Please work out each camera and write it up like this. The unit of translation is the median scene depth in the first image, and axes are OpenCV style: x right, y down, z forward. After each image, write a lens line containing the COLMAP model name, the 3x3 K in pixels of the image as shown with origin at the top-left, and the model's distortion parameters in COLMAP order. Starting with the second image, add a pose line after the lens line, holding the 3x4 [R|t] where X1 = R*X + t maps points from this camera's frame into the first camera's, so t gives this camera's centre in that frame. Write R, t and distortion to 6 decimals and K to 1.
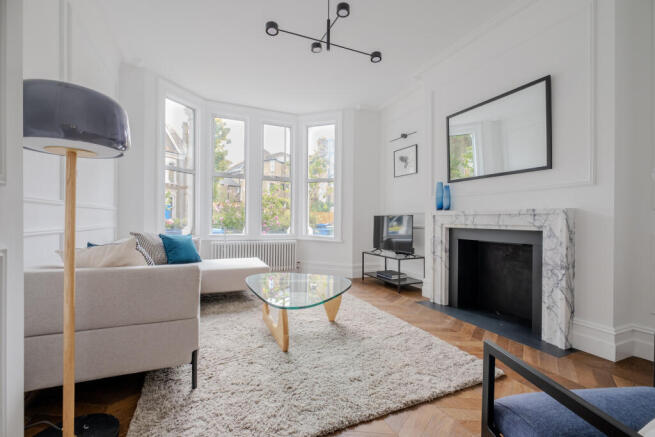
lens RADIAL K [[290.0, 0, 325.9], [0, 290.0, 217.4], [0, 0, 1]] dist [0.021256, -0.000477]
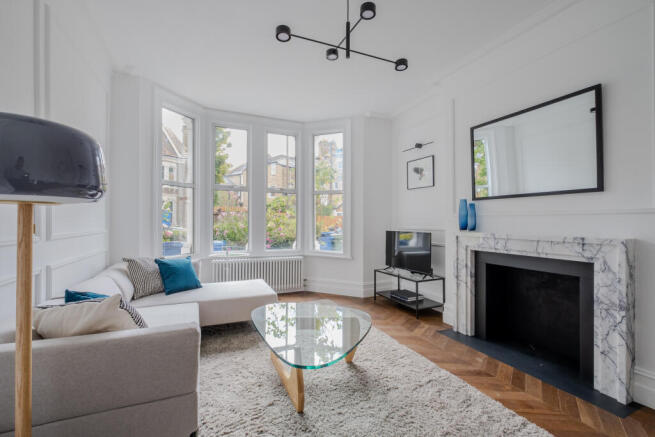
lens RADIAL K [[290.0, 0, 326.7], [0, 290.0, 219.0], [0, 0, 1]] dist [0.021256, -0.000477]
pose [[0.999981, -0.006135, -0.000101, -0.039974], [0.006135, 0.999981, 0.000811, -0.070462], [0.000096, -0.000812, 1.000000, 0.099279]]
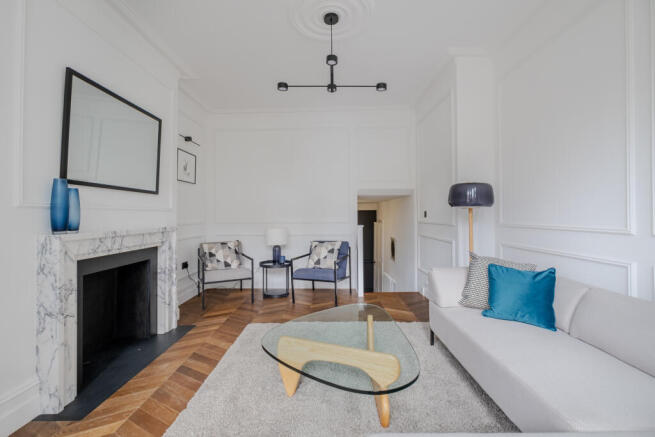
lens RADIAL K [[290.0, 0, 328.6], [0, 290.0, 213.6], [0, 0, 1]] dist [0.021256, -0.000477]
pose [[-0.904383, 0.000950, 0.426721, -0.319980], [-0.002145, 0.999975, -0.006772, -0.061733], [-0.426717, -0.007040, -0.904358, 1.418401]]
